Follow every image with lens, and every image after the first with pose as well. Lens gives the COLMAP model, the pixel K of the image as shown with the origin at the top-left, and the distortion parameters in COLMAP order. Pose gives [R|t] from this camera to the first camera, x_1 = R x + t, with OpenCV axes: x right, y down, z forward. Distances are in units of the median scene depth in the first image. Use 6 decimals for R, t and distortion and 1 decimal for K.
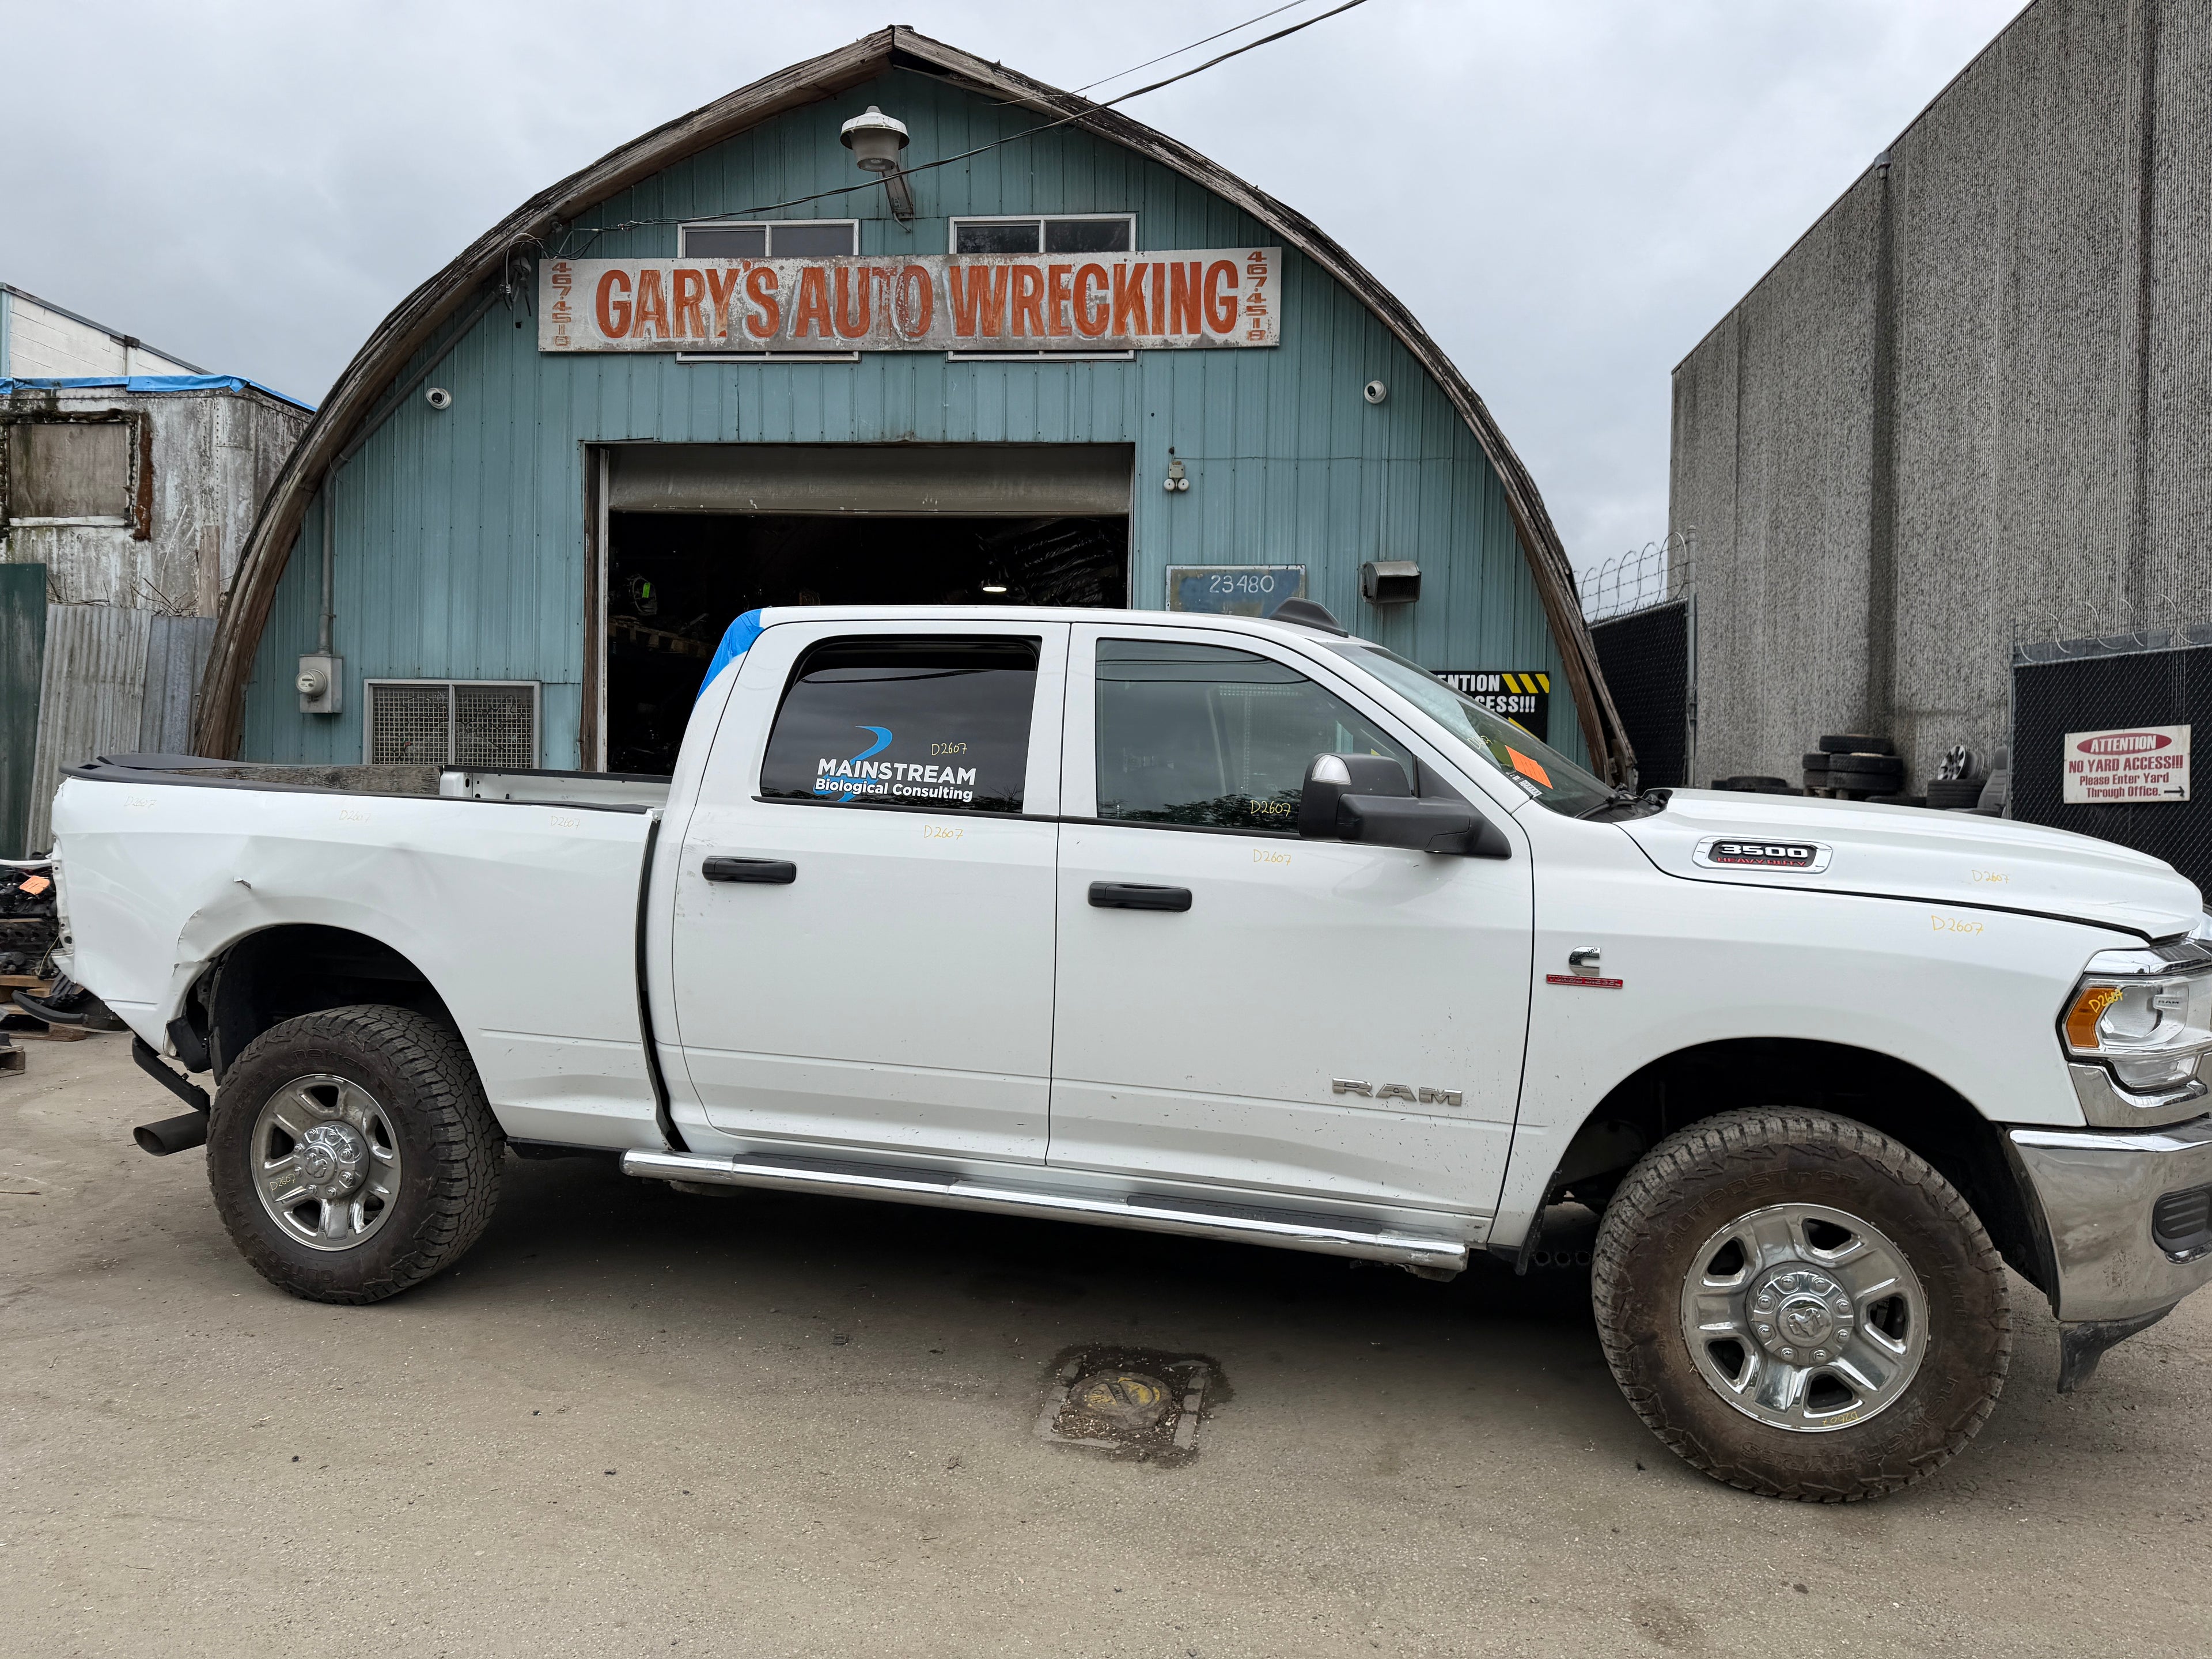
lens RADIAL K [[1562.5, 0, 1130.3], [0, 1562.5, 821.2], [0, 0, 1]] dist [0.077601, -0.096186]
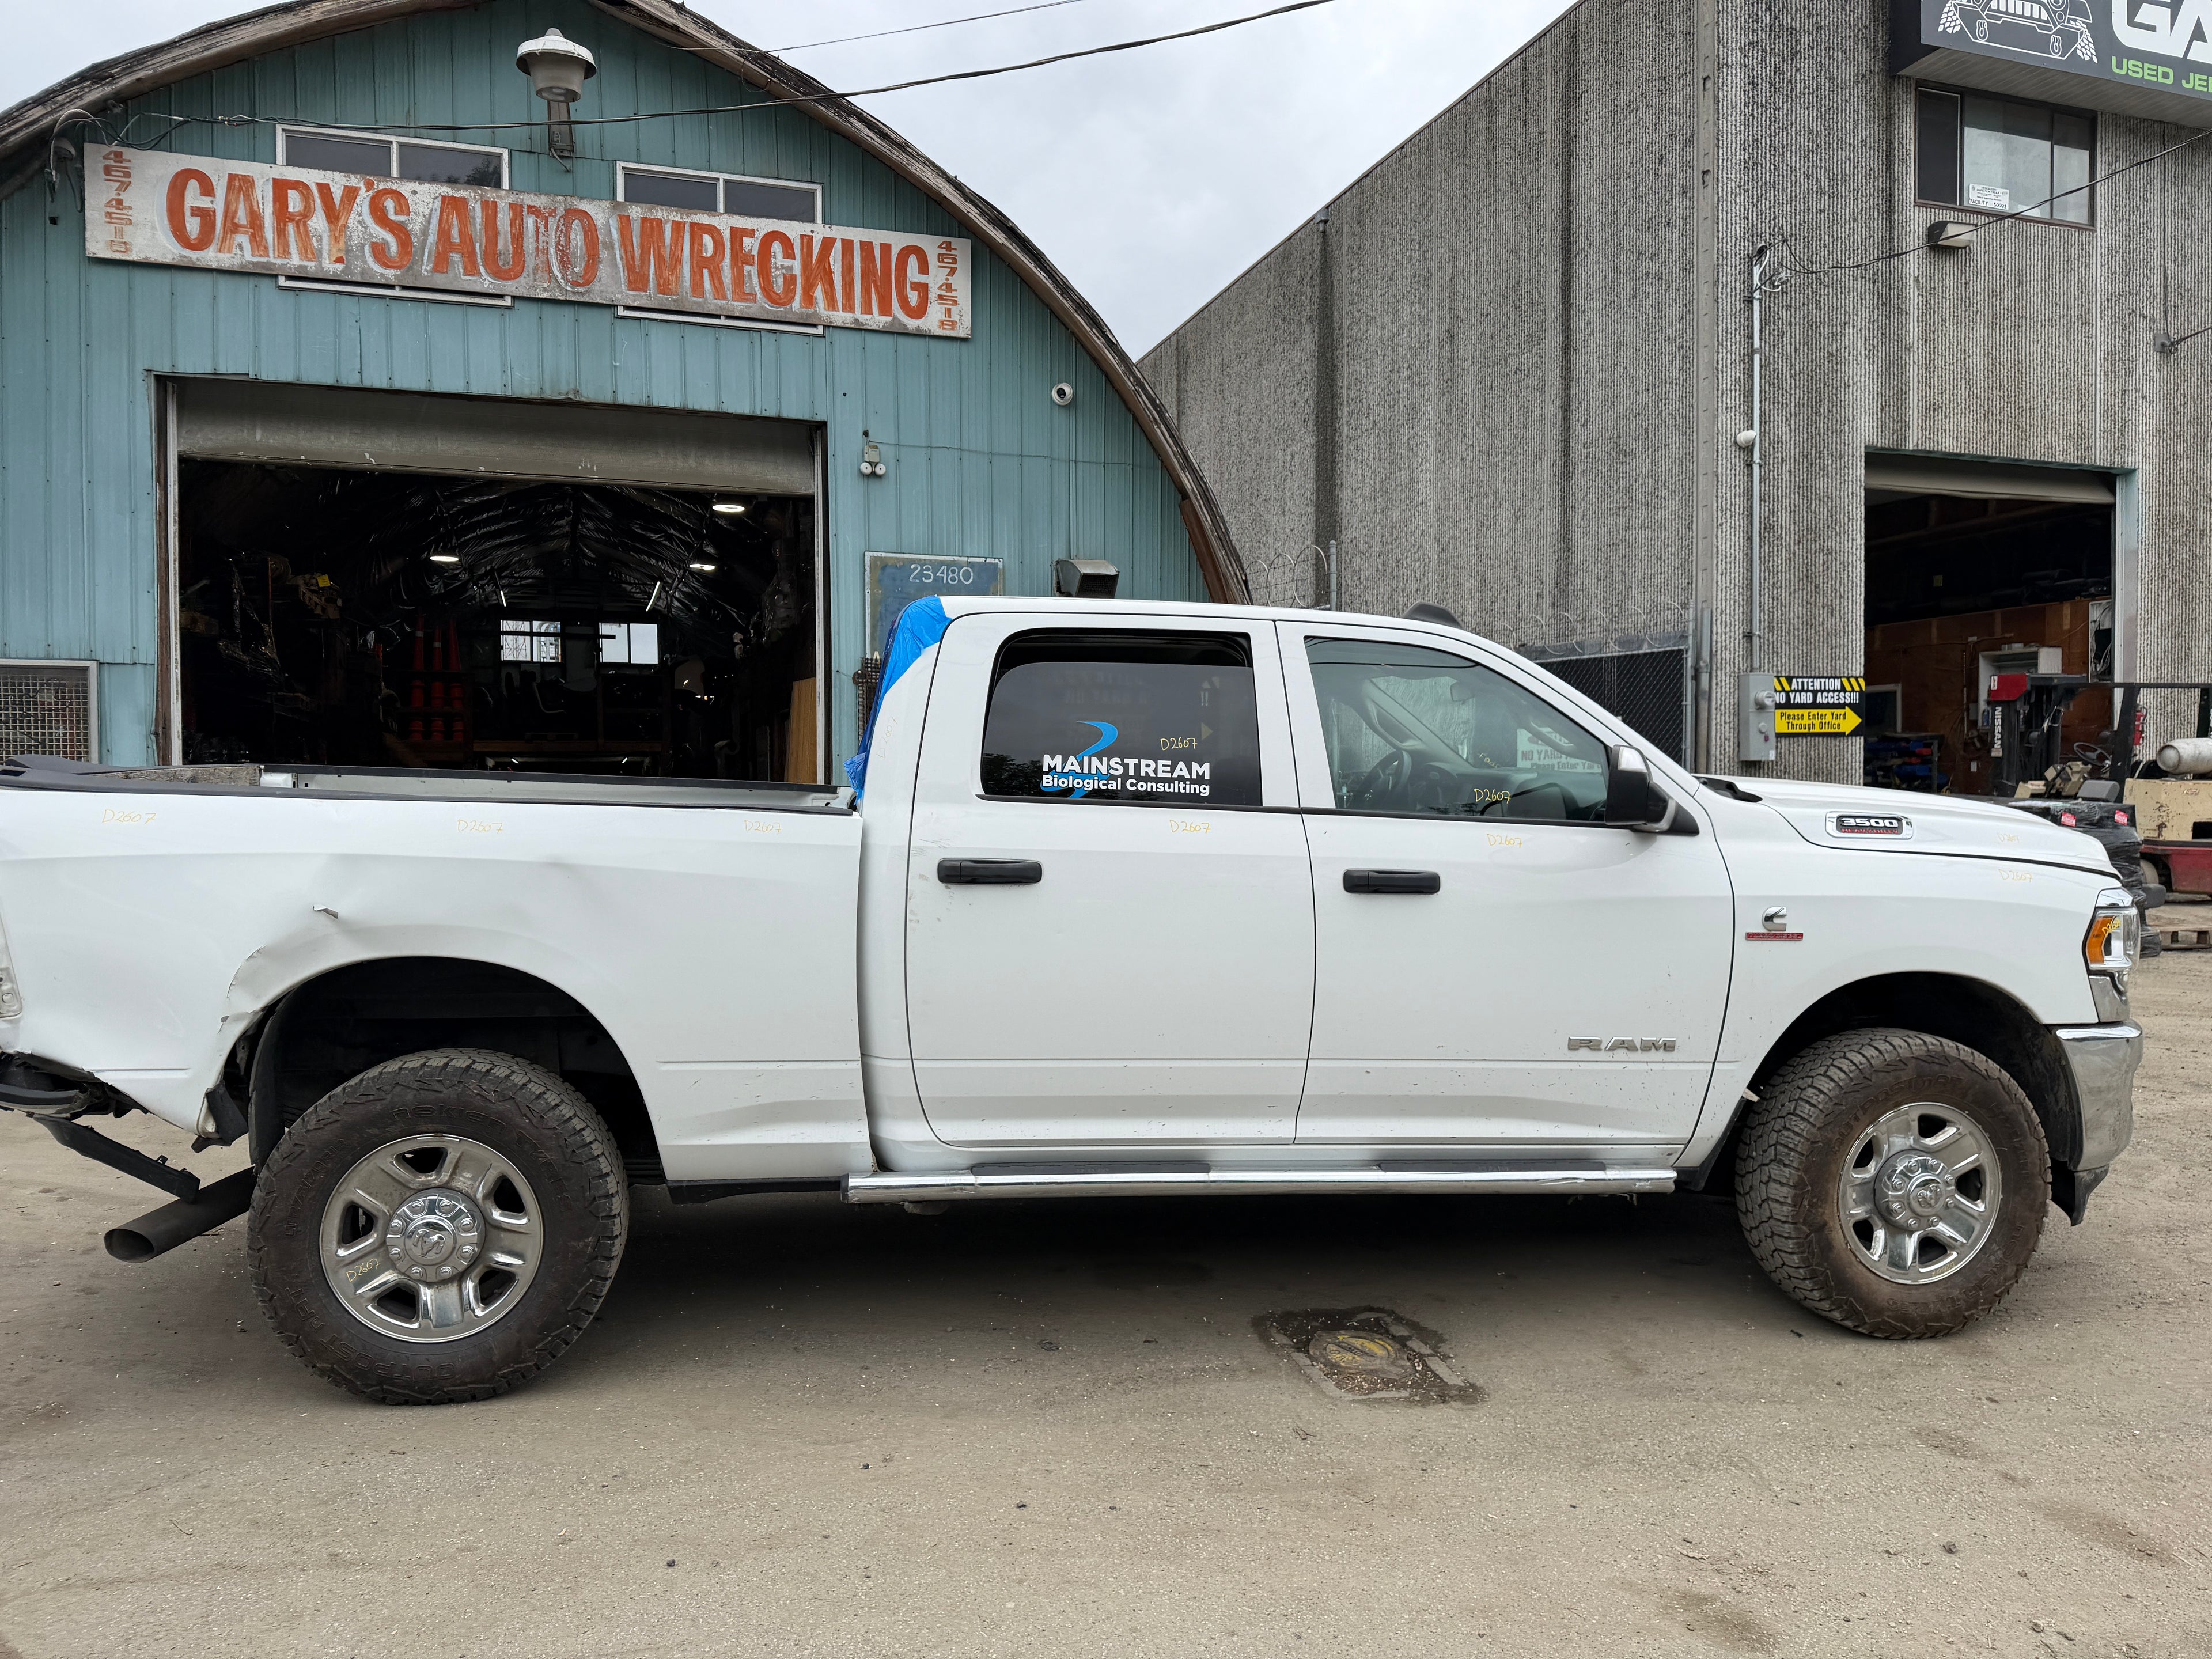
lens RADIAL K [[1564.6, 0, 1134.8], [0, 1564.6, 828.1], [0, 0, 1]] dist [0.053458, -0.067135]
pose [[0.916259, -0.027910, 0.399612, -0.217797], [0.022947, 0.999589, 0.017199, -0.003917], [-0.399928, -0.006588, 0.916523, 0.035617]]
